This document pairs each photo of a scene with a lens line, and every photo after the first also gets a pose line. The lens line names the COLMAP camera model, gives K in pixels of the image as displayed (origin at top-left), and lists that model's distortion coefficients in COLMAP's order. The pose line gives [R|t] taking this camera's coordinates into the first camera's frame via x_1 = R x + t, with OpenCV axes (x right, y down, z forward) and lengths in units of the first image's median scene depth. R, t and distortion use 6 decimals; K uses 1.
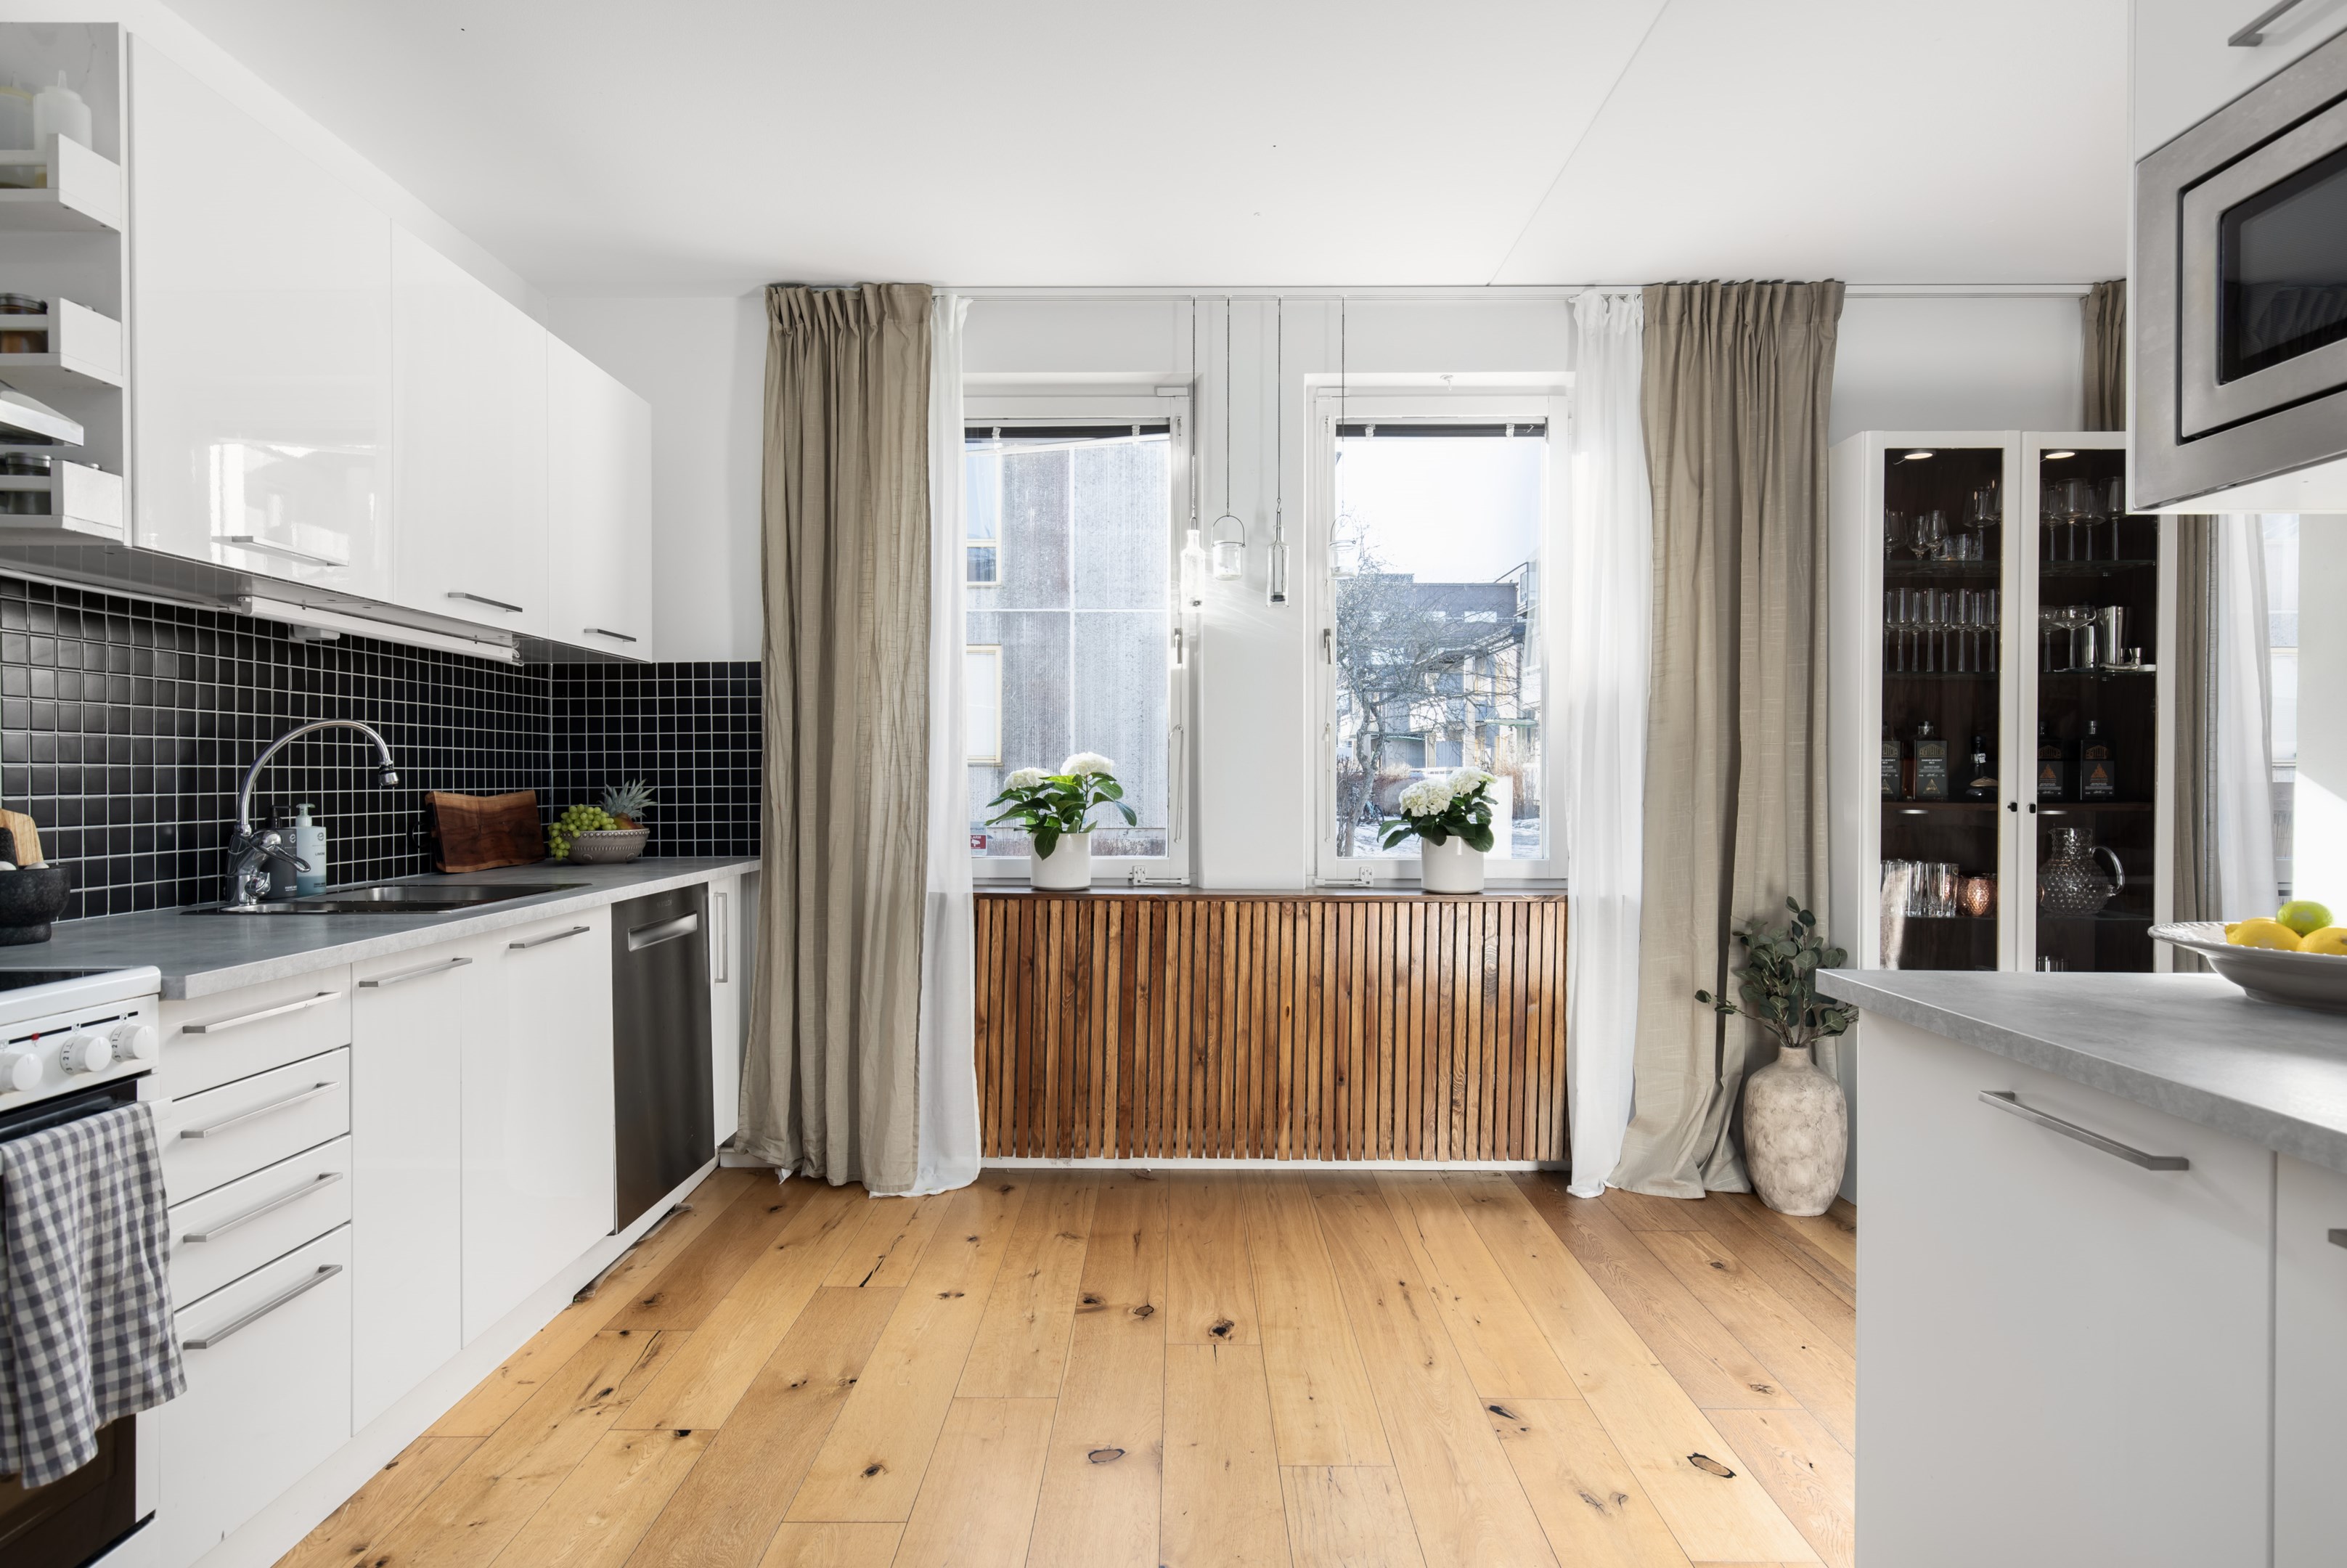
lens RADIAL K [[1311.7, 0, 1183.9], [0, 1311.7, 773.9], [0, 0, 1]] dist [0.000388, -0.000967]
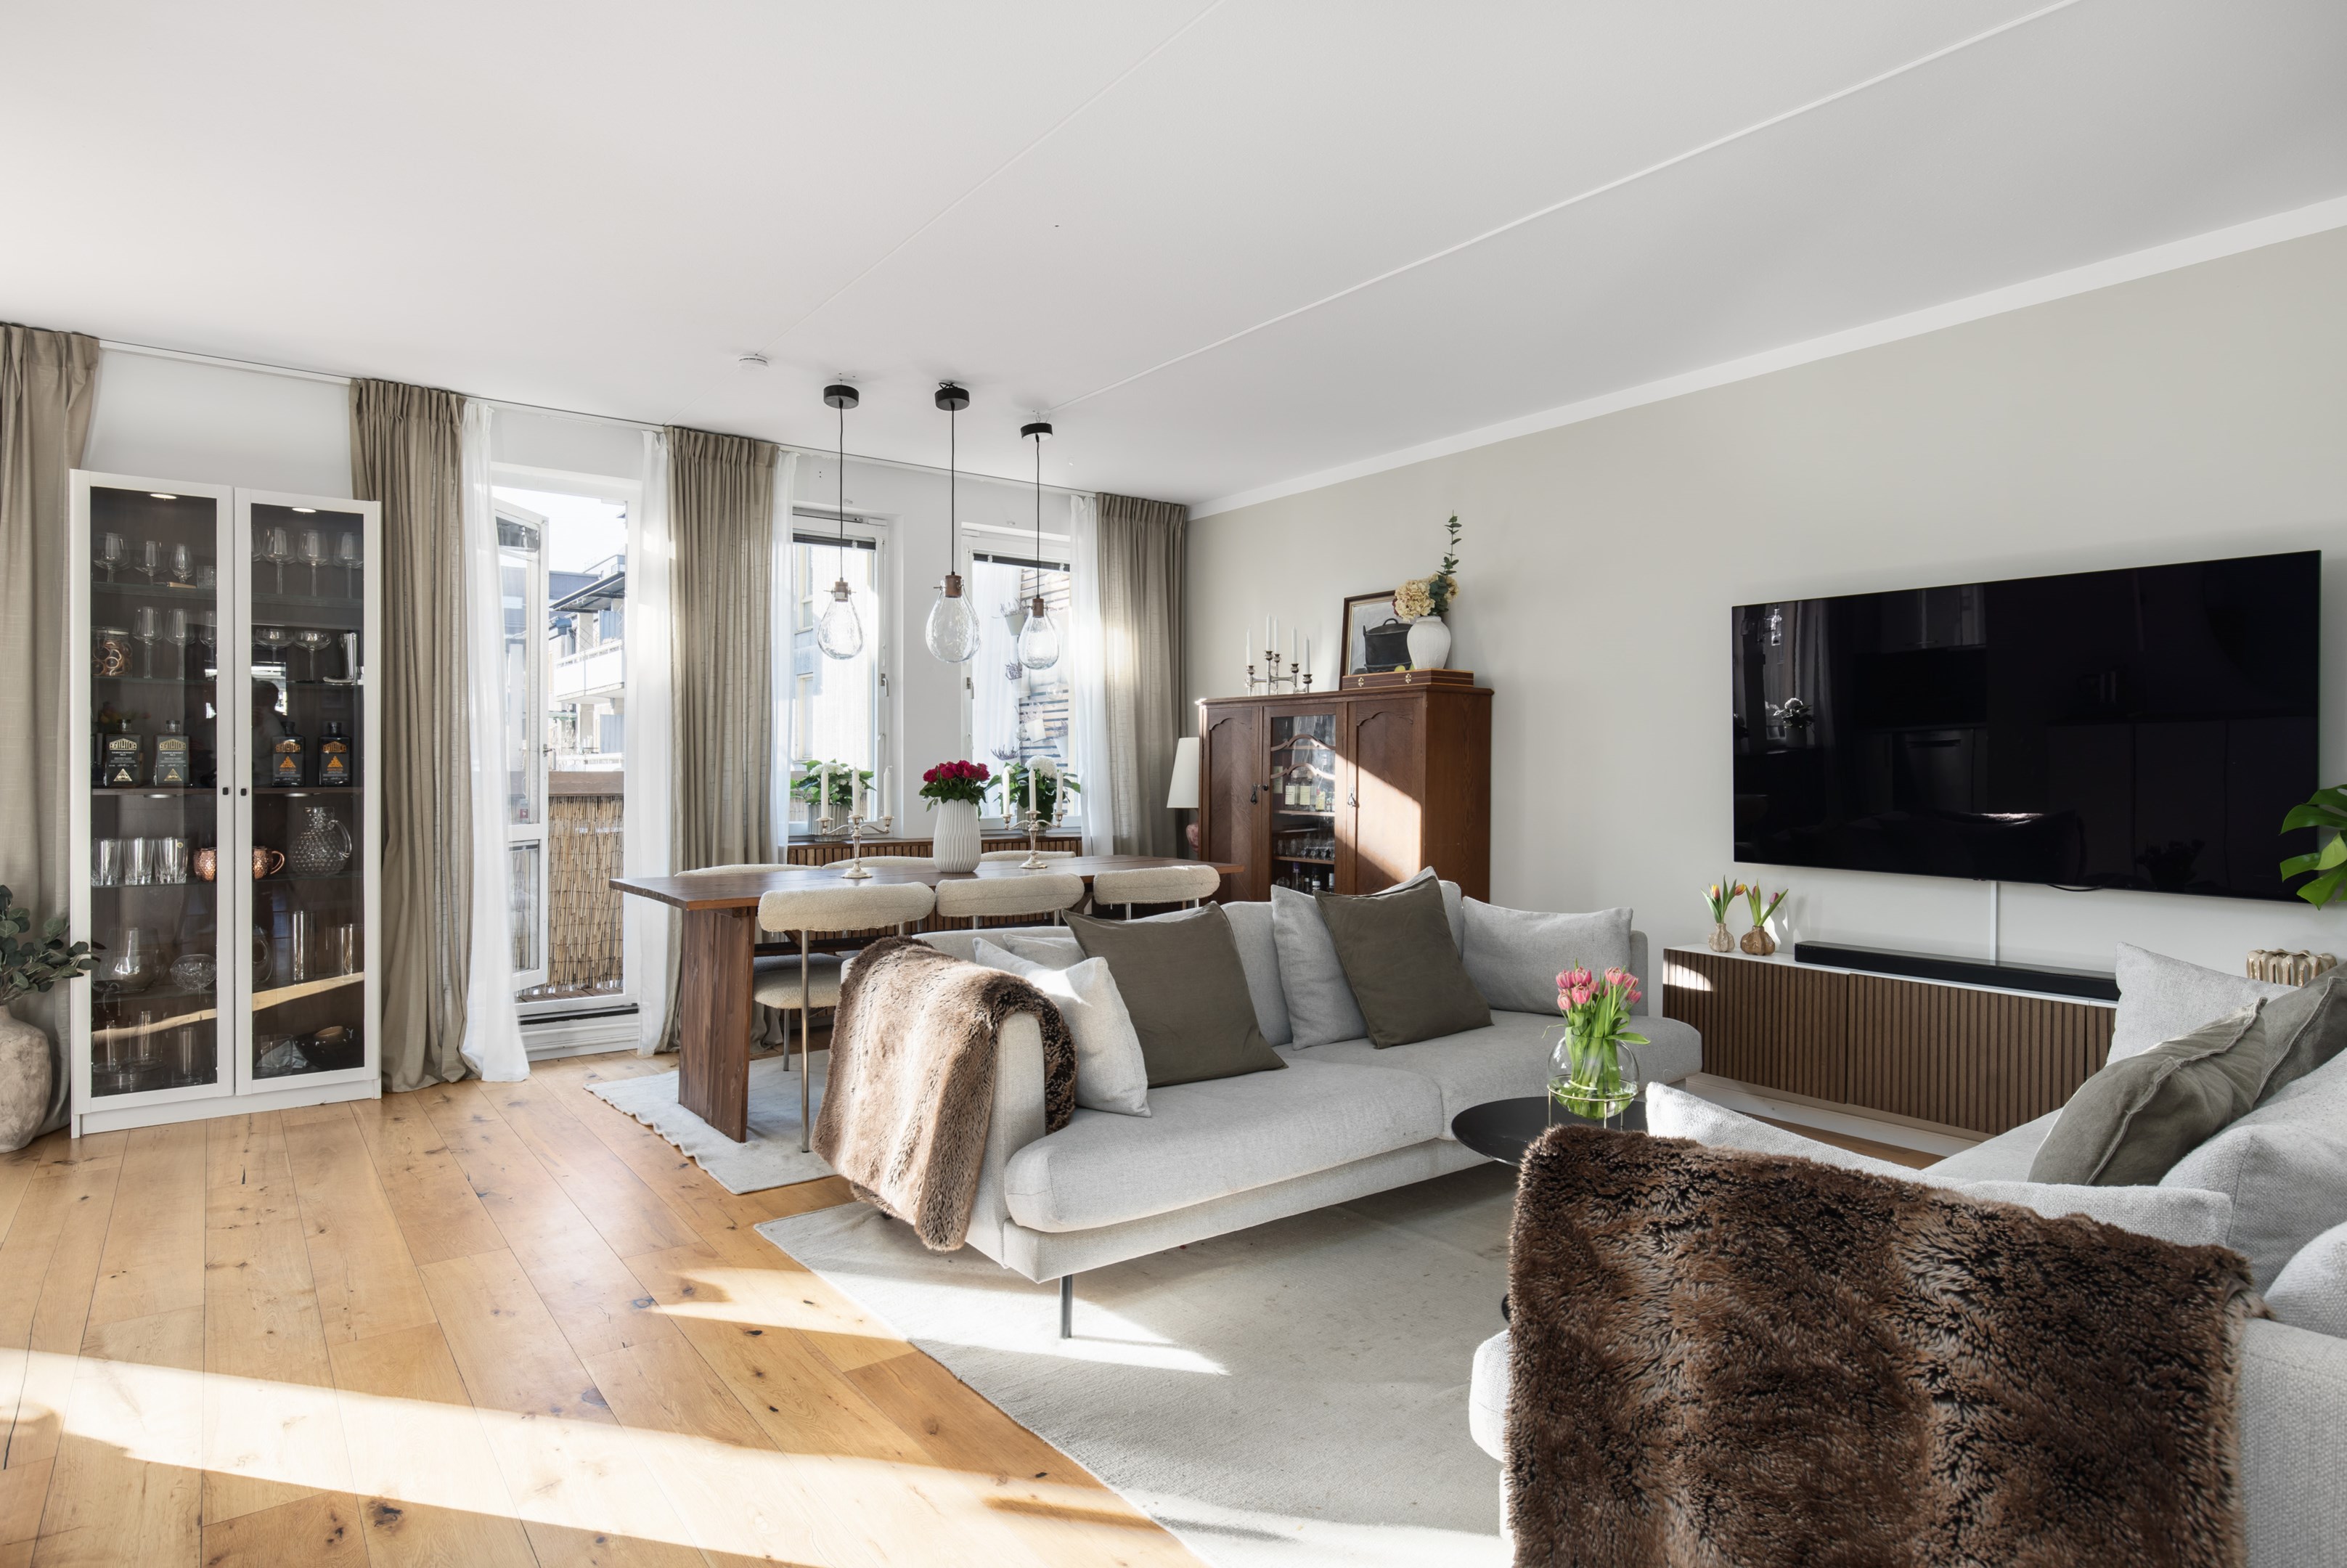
lens RADIAL K [[1311.7, 0, 1183.9], [0, 1311.7, 773.9], [0, 0, 1]] dist [0.000388, -0.000967]
pose [[0.797354, -0.000304, 0.603512, 0.592600], [0.000649, 1.000000, -0.000354, 0.009868], [-0.603512, 0.000674, 0.797354, -0.512135]]
